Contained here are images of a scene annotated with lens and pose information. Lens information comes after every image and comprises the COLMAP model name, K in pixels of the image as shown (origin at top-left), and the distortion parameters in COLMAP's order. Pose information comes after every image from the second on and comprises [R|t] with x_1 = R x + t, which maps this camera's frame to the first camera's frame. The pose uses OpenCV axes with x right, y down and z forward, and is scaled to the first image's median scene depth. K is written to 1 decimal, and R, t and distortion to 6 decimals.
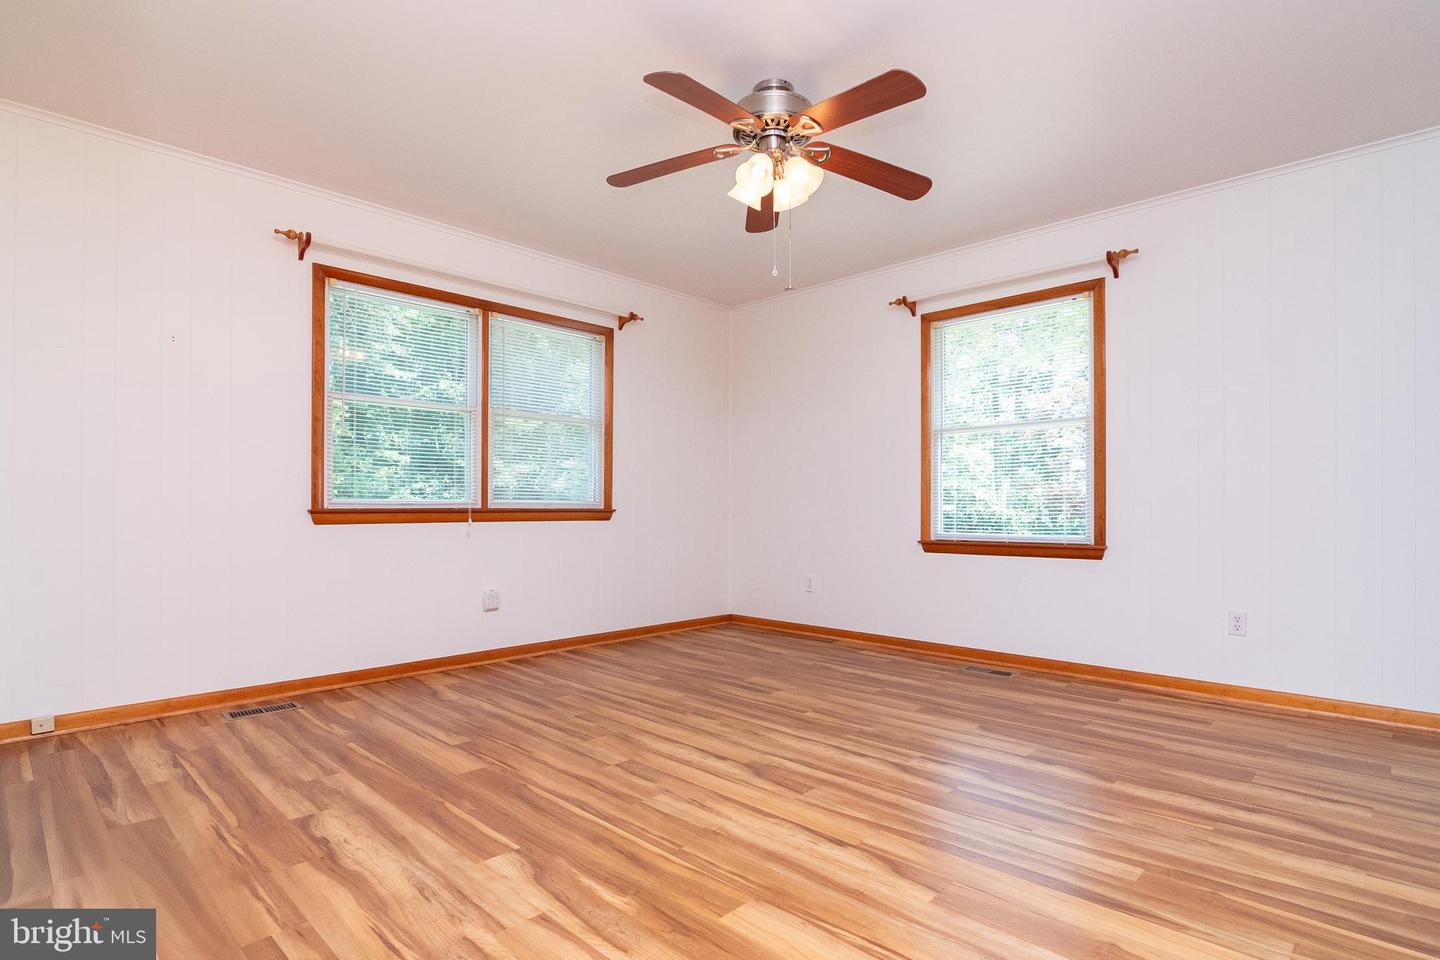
lens RADIAL K [[717.2, 0, 698.5], [0, 717.2, 481.5], [0, 0, 1]] dist [-0.006523, -0.004805]
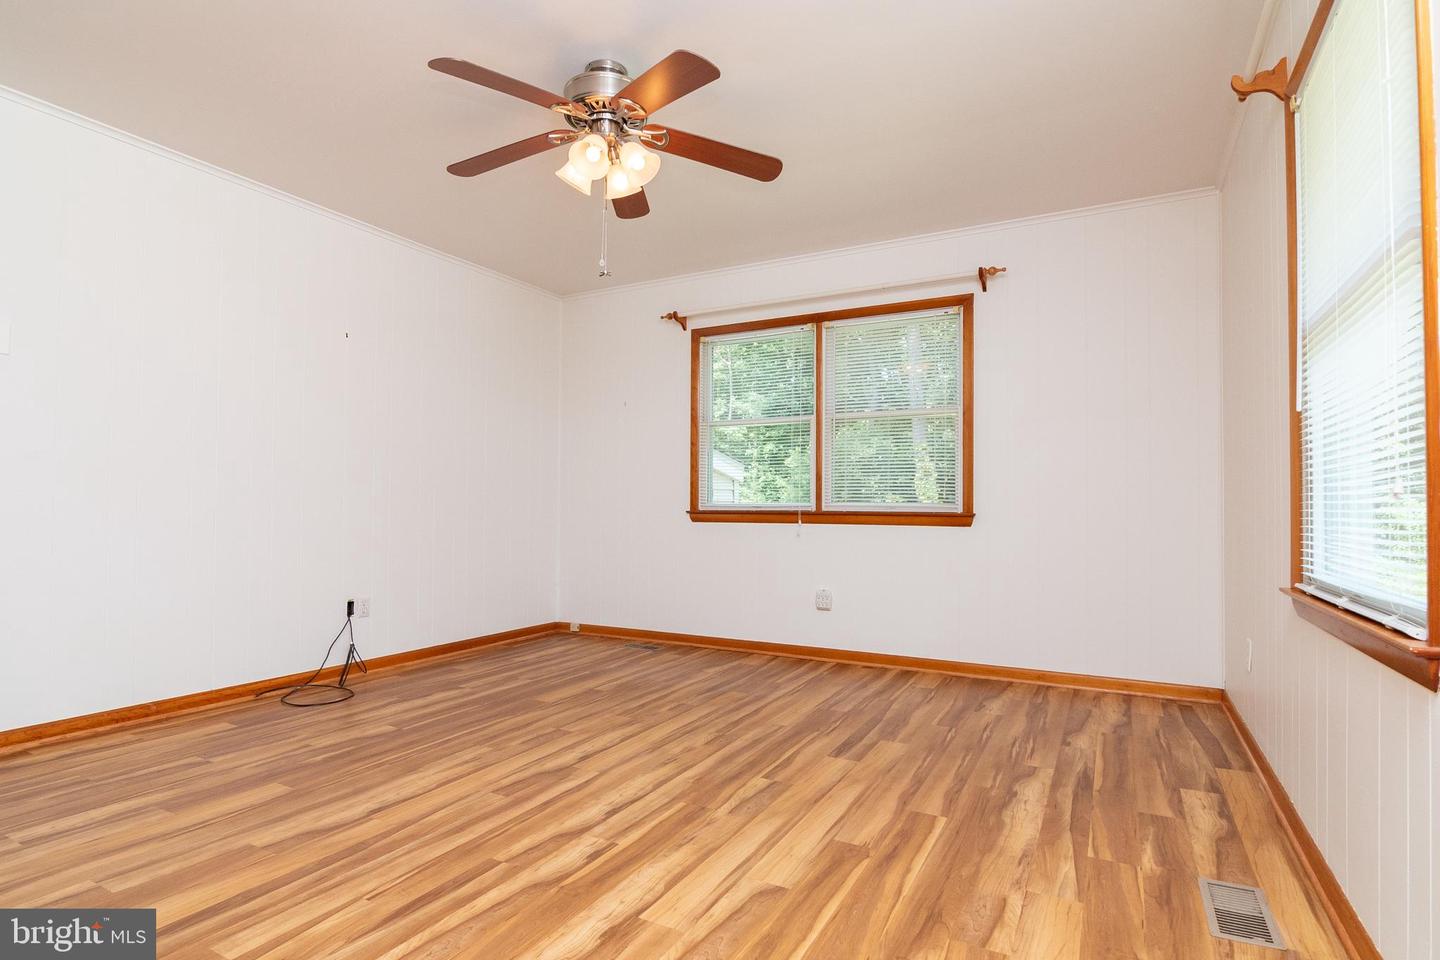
lens RADIAL K [[717.2, 0, 710.6], [0, 717.2, 476.3], [0, 0, 1]] dist [-0.006523, -0.004805]
pose [[0.294803, -0.039551, -0.954739, 0.956182], [0.029821, 0.999037, -0.032178, 0.022458], [0.955093, -0.018985, 0.295698, 0.783619]]
